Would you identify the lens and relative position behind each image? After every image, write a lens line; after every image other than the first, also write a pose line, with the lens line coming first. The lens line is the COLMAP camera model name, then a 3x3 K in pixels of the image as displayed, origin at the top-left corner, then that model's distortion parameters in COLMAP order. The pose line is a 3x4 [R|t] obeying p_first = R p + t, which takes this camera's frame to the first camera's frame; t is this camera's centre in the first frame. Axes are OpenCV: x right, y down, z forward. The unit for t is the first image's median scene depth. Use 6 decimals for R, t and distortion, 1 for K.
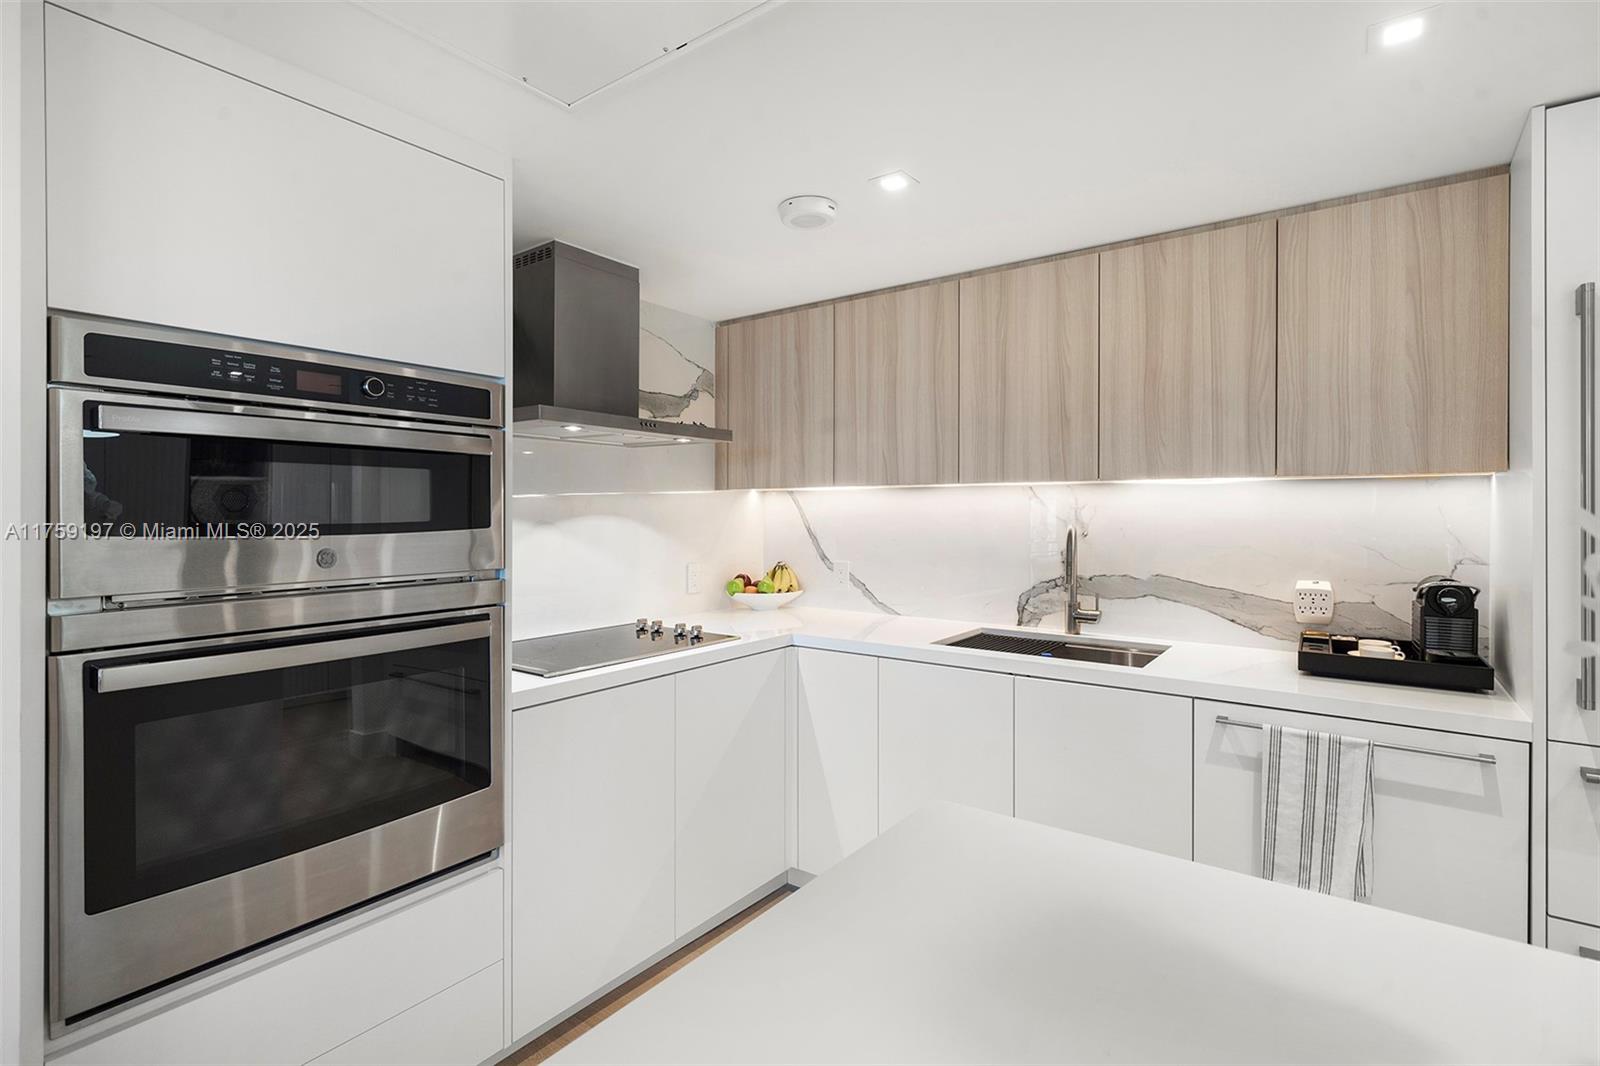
lens RADIAL K [[759.3, 0, 796.6], [0, 759.3, 516.5], [0, 0, 1]] dist [0.001807, 0.001153]
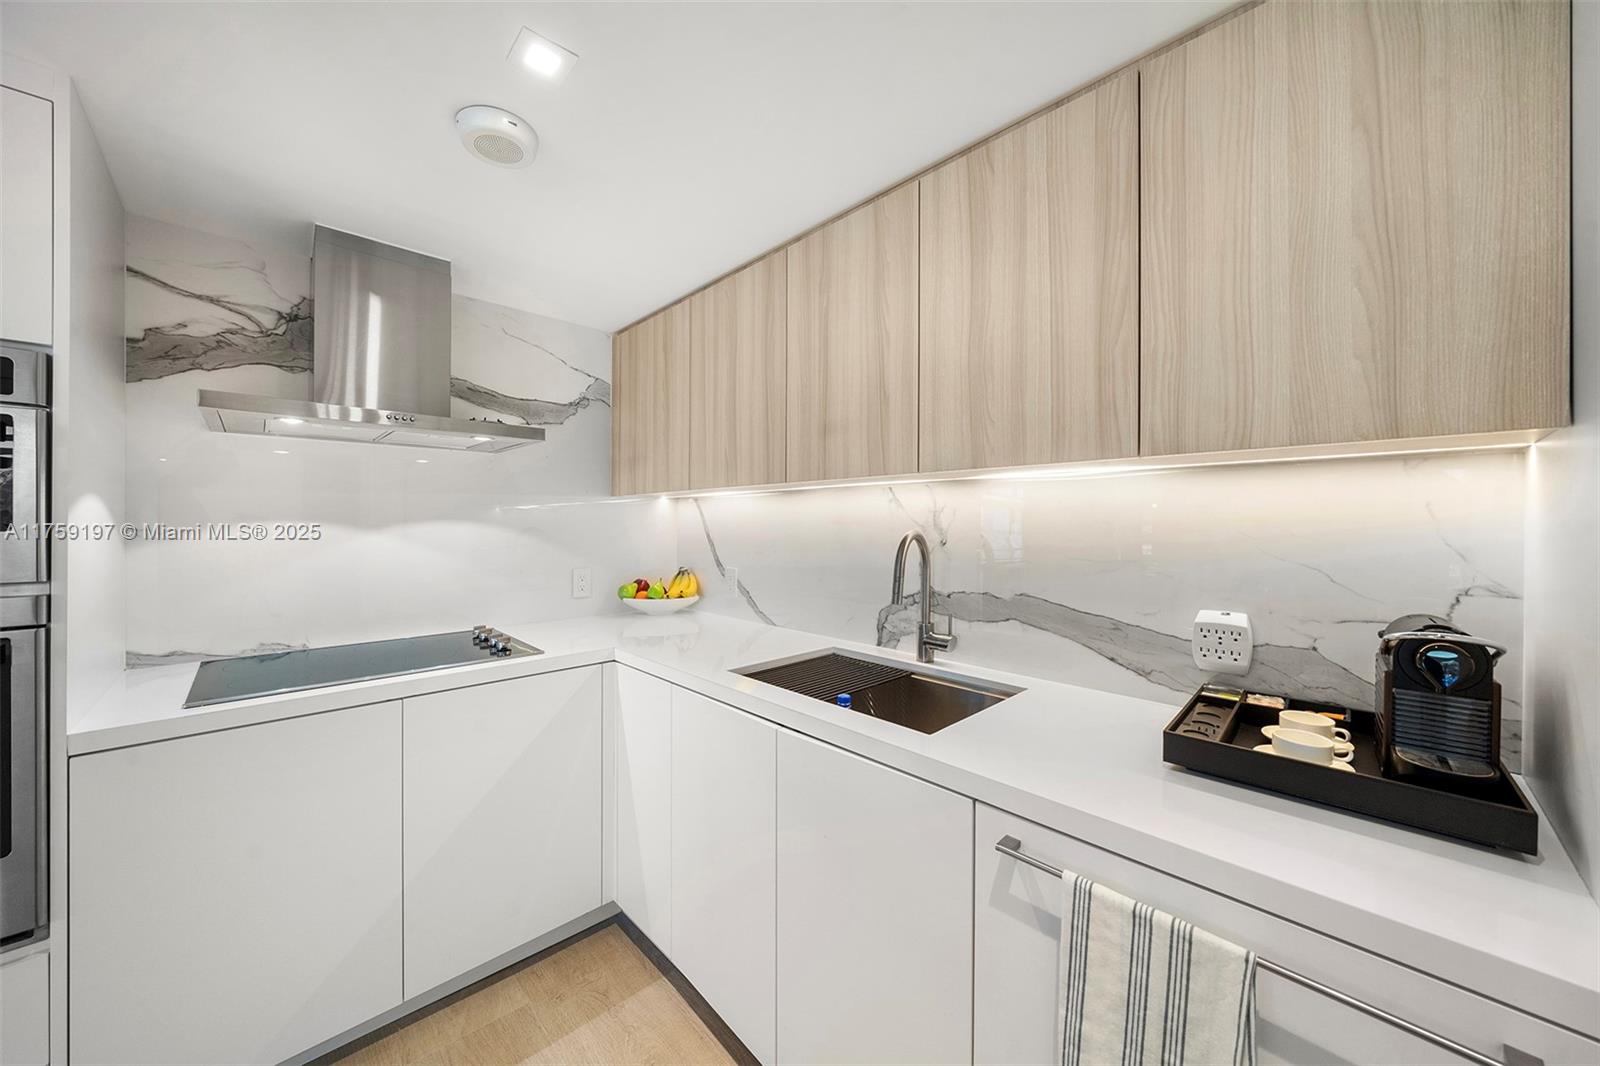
lens RADIAL K [[563.3, 0, 792.5], [0, 563.3, 525.6], [0, 0, 1]] dist [-0.010724, 0.002242]
pose [[0.985309, 0.001559, -0.170771, 0.379153], [-0.001704, 0.999998, -0.000702, 0.006635], [0.170770, 0.000983, 0.985310, 0.425863]]
